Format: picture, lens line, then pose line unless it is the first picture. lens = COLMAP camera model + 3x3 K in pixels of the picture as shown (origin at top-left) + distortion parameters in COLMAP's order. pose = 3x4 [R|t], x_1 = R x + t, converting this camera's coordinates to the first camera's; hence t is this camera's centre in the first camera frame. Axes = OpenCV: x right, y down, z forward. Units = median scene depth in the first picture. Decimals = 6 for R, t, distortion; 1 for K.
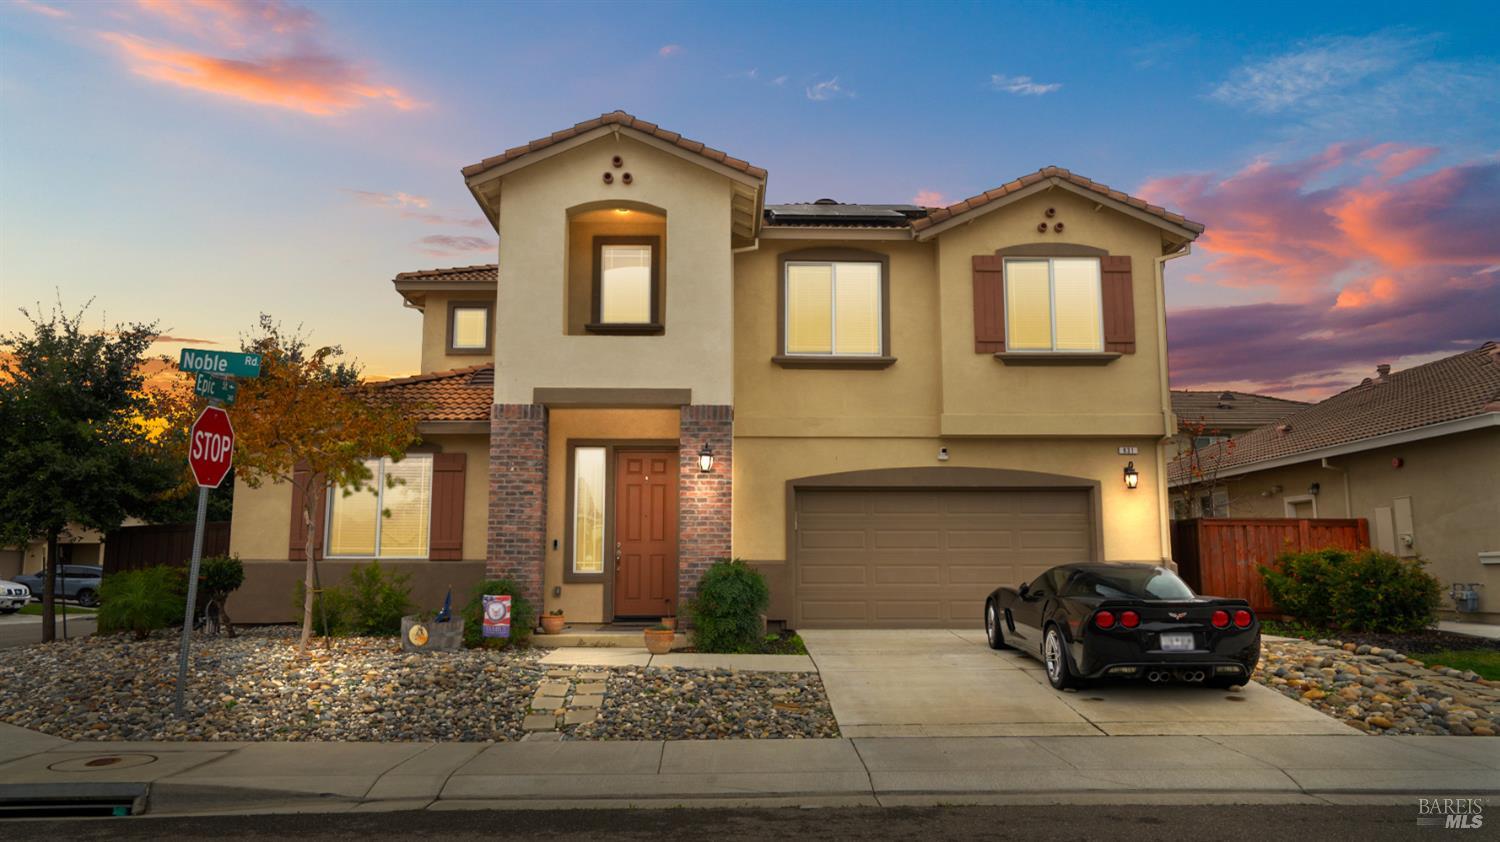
lens RADIAL K [[1063.1, 0, 750.0], [0, 1063.1, 421.0], [0, 0, 1]] dist [0.023103, 0.005854]
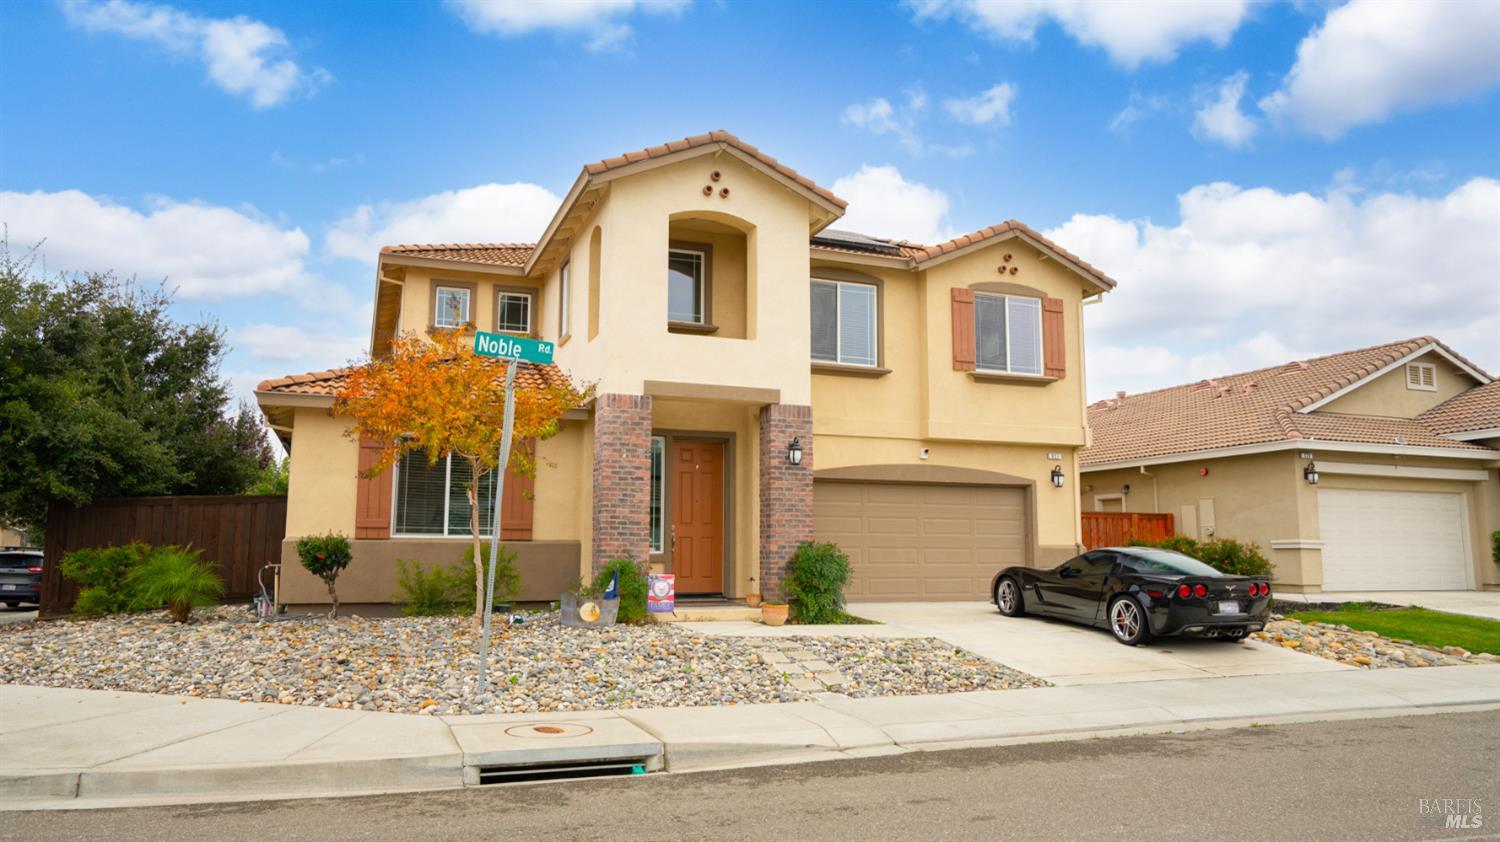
lens RADIAL K [[1029.5, 0, 750.0], [0, 1029.5, 421.0], [0, 0, 1]] dist [0.018606, 0.001391]
pose [[0.939790, 0.047508, 0.338435, -0.437203], [-0.052280, 0.998620, 0.004996, -0.001017], [-0.337730, -0.022388, 0.940977, -0.008188]]
